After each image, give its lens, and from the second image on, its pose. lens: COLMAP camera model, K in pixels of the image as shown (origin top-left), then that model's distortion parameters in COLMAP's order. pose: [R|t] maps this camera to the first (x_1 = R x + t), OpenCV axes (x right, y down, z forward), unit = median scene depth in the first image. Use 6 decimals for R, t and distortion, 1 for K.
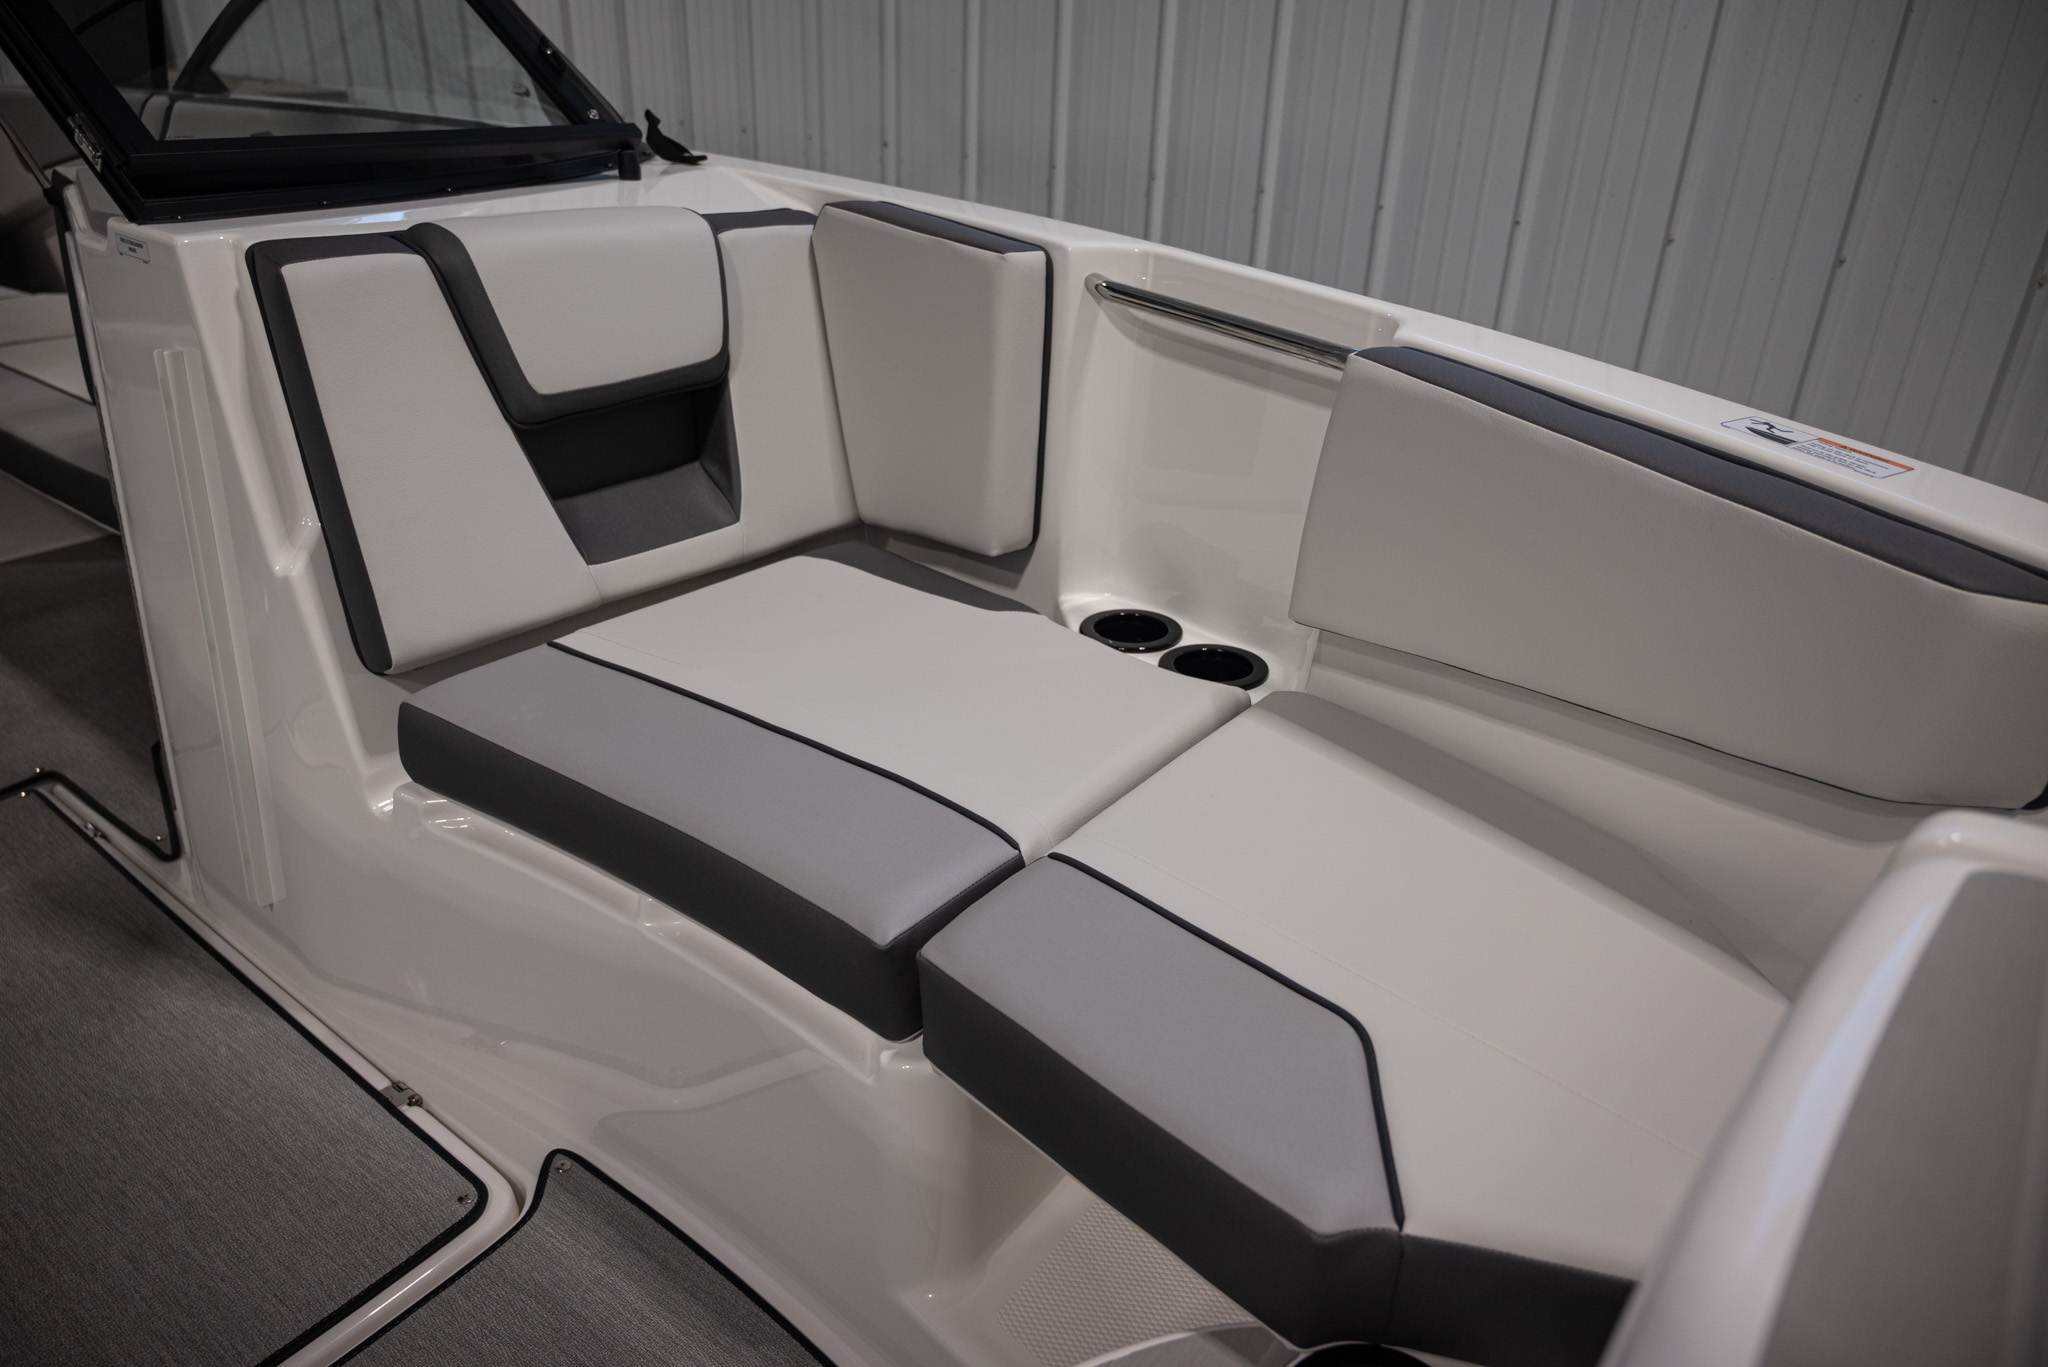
lens RADIAL K [[1379.0, 0, 1015.8], [0, 1379.0, 686.4], [0, 0, 1]] dist [-0.003791, -0.000449]
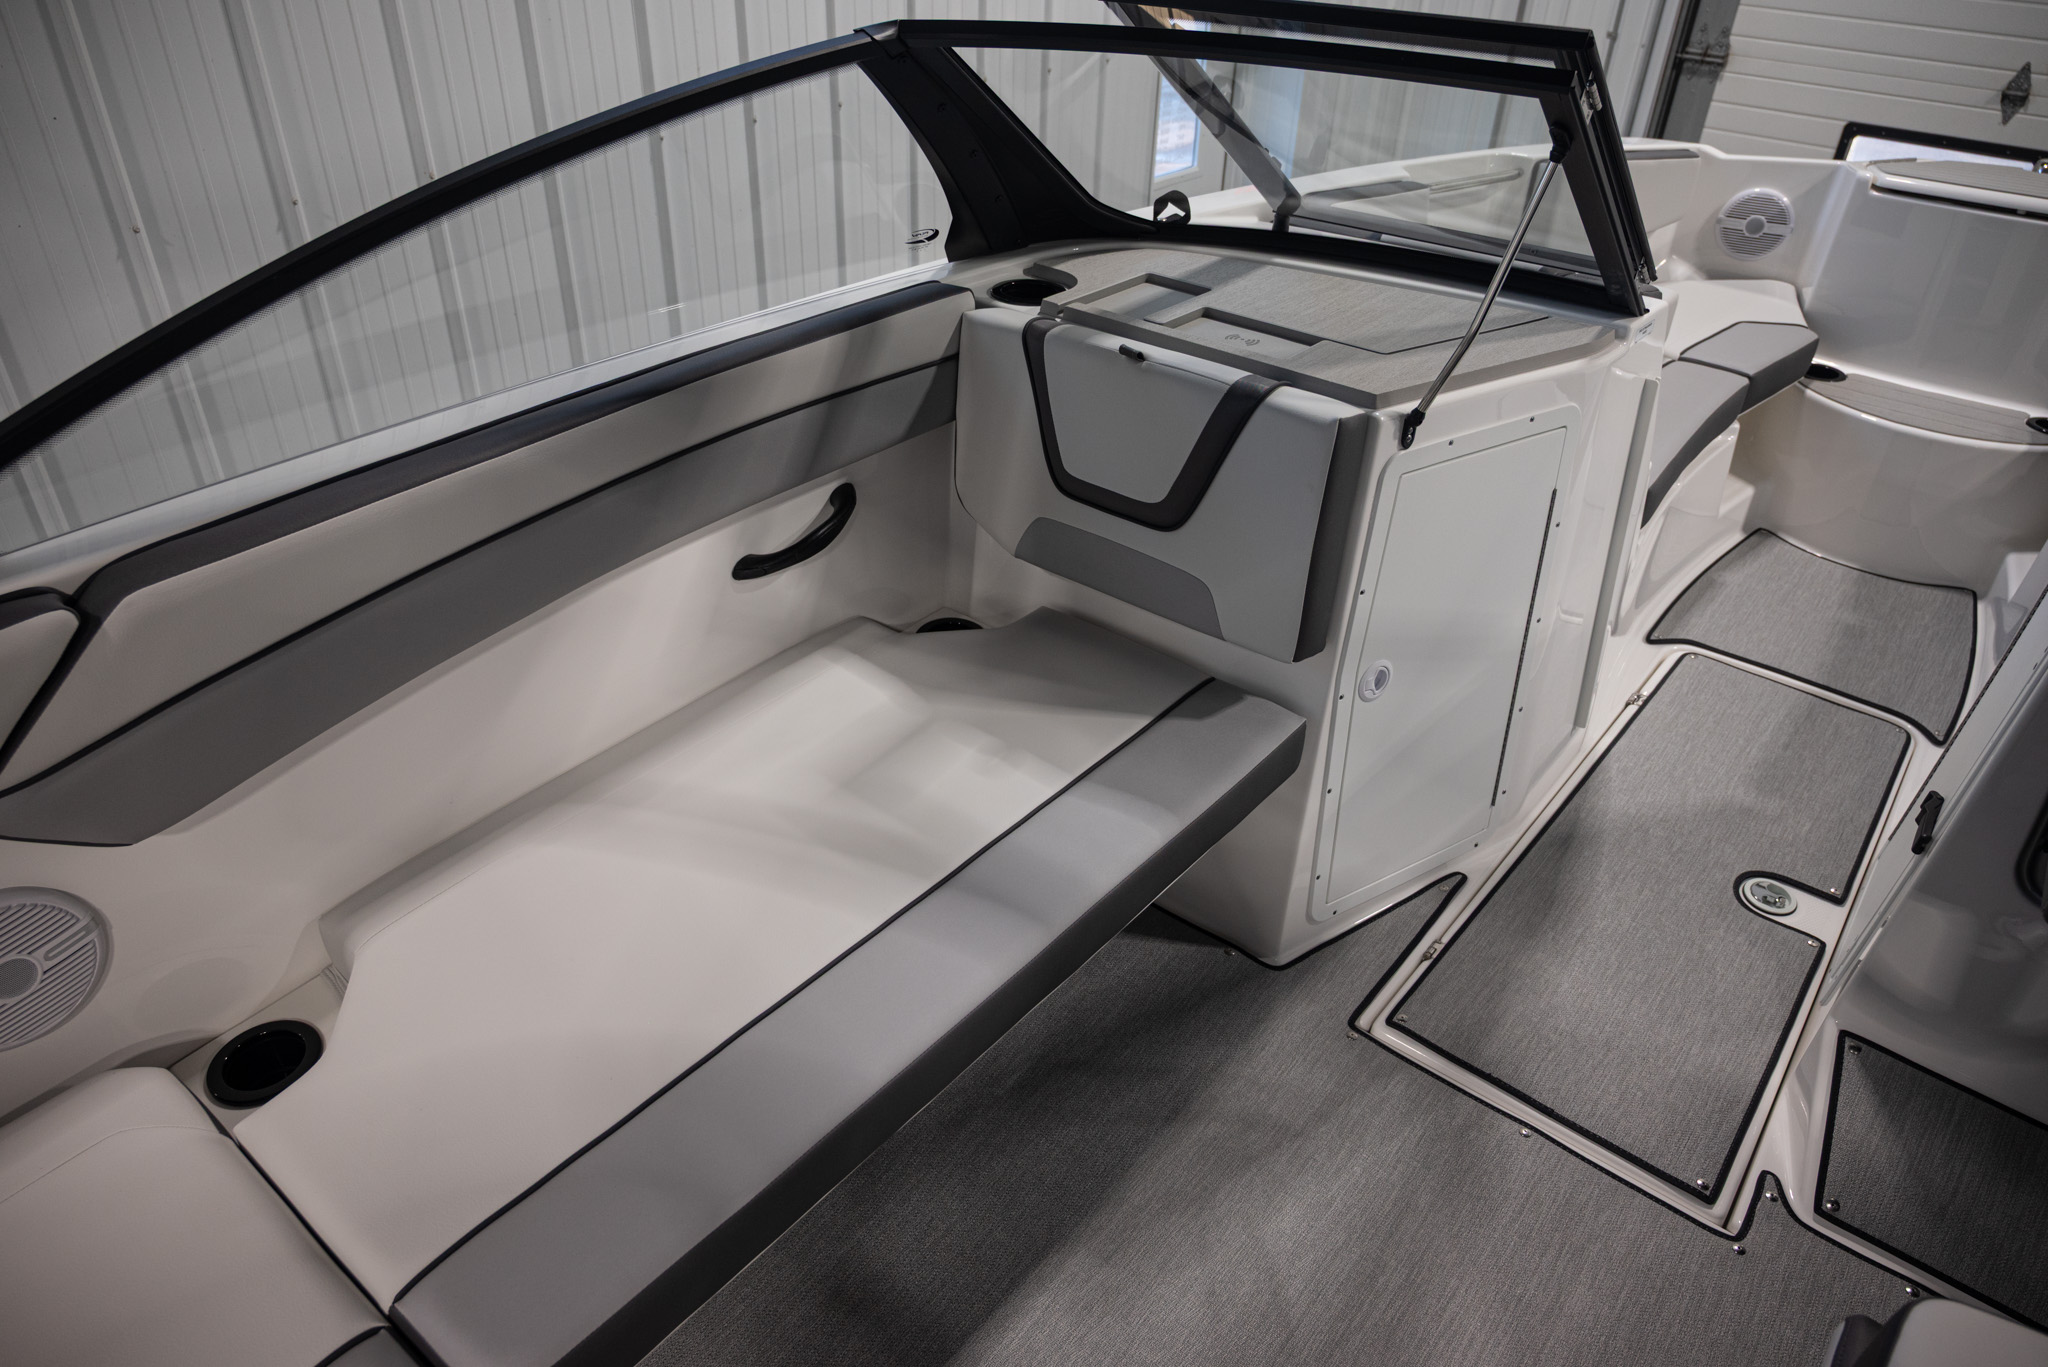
lens RADIAL K [[1379.0, 0, 1015.8], [0, 1379.0, 686.4], [0, 0, 1]] dist [-0.003791, -0.000449]
pose [[0.011712, -0.582161, 0.812989, -2.207680], [0.429347, 0.737210, 0.521711, -1.174722], [-0.903064, 0.342944, 0.258584, 1.437874]]
